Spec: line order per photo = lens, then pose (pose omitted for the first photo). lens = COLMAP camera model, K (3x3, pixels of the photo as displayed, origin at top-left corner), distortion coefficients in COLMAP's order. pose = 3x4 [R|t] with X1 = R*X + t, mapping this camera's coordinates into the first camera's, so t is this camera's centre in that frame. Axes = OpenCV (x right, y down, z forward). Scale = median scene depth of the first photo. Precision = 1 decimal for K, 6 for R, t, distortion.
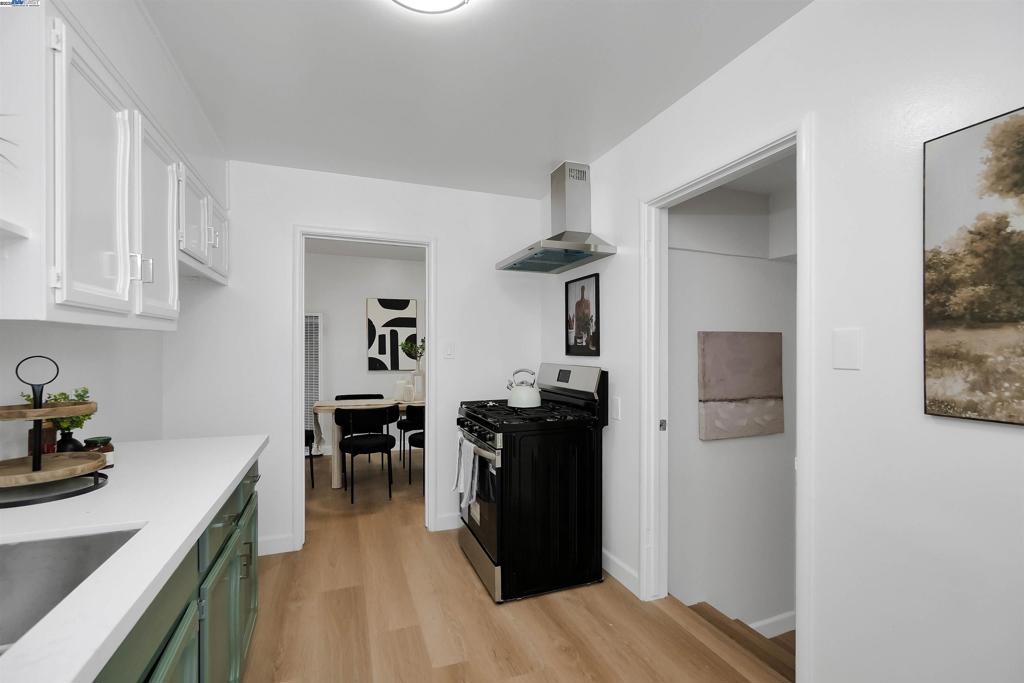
lens RADIAL K [[449.6, 0, 507.8], [0, 449.6, 346.9], [0, 0, 1]] dist [-0.004651, 0.002787]
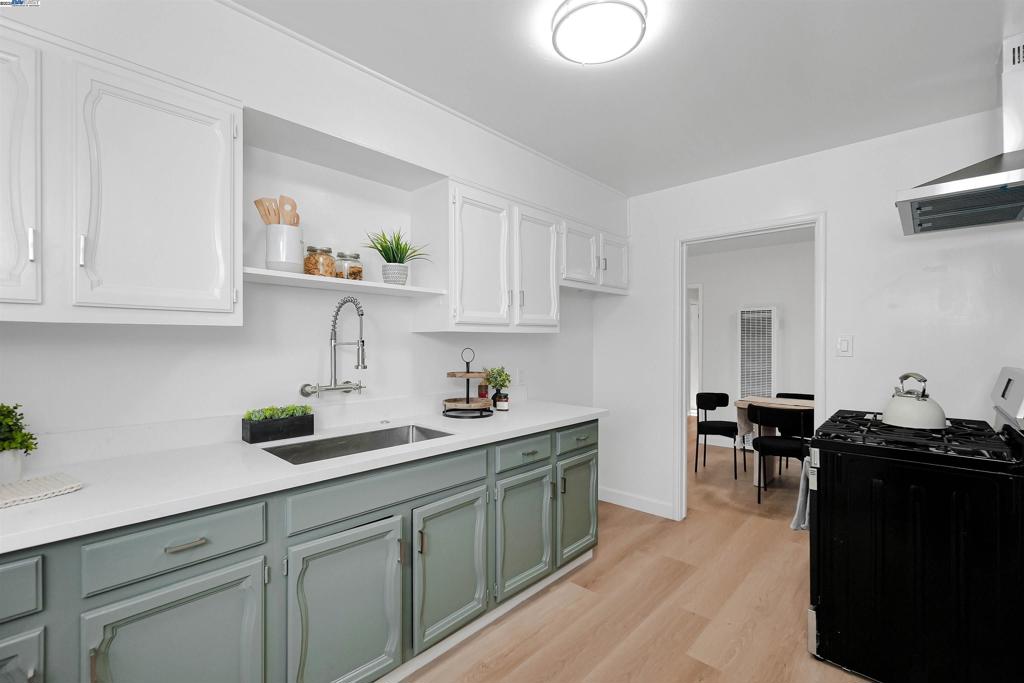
lens RADIAL K [[449.6, 0, 506.9], [0, 449.6, 344.4], [0, 0, 1]] dist [-0.004651, 0.002787]
pose [[0.437442, 0.001737, -0.899245, 0.456762], [0.004810, 0.999979, 0.004272, -0.002267], [0.899234, -0.006194, 0.437425, 0.141654]]
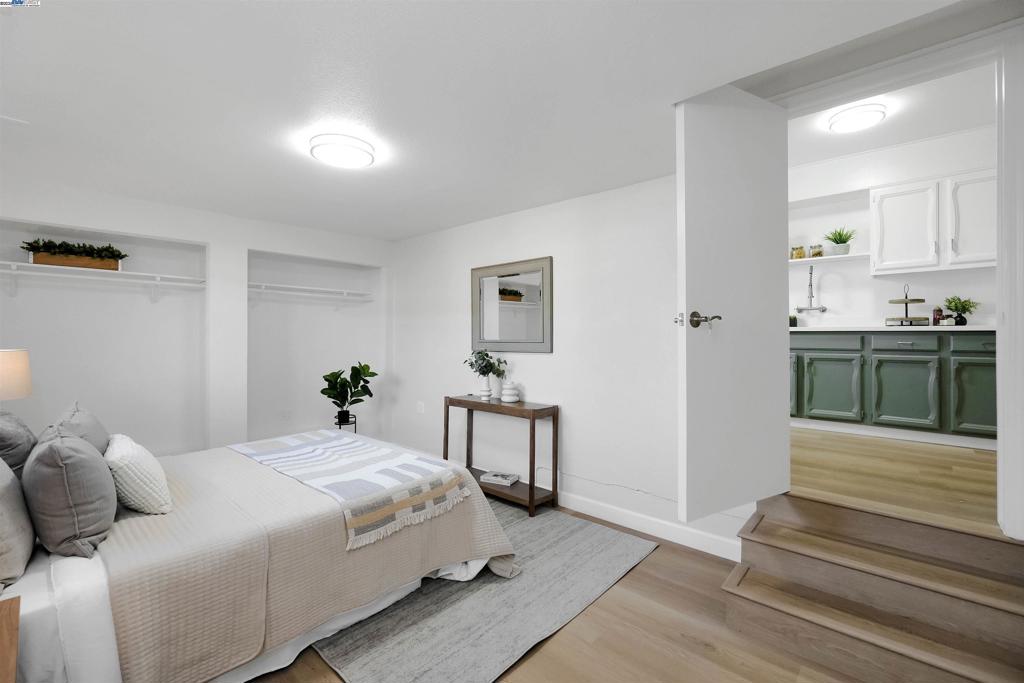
lens RADIAL K [[449.6, 0, 507.3], [0, 449.6, 339.2], [0, 0, 1]] dist [-0.004651, 0.002787]
pose [[-0.884521, -0.005872, -0.466464, 1.556978], [-0.004757, 0.999982, -0.003568, 0.230326], [0.466477, -0.000937, -0.884533, 1.326104]]
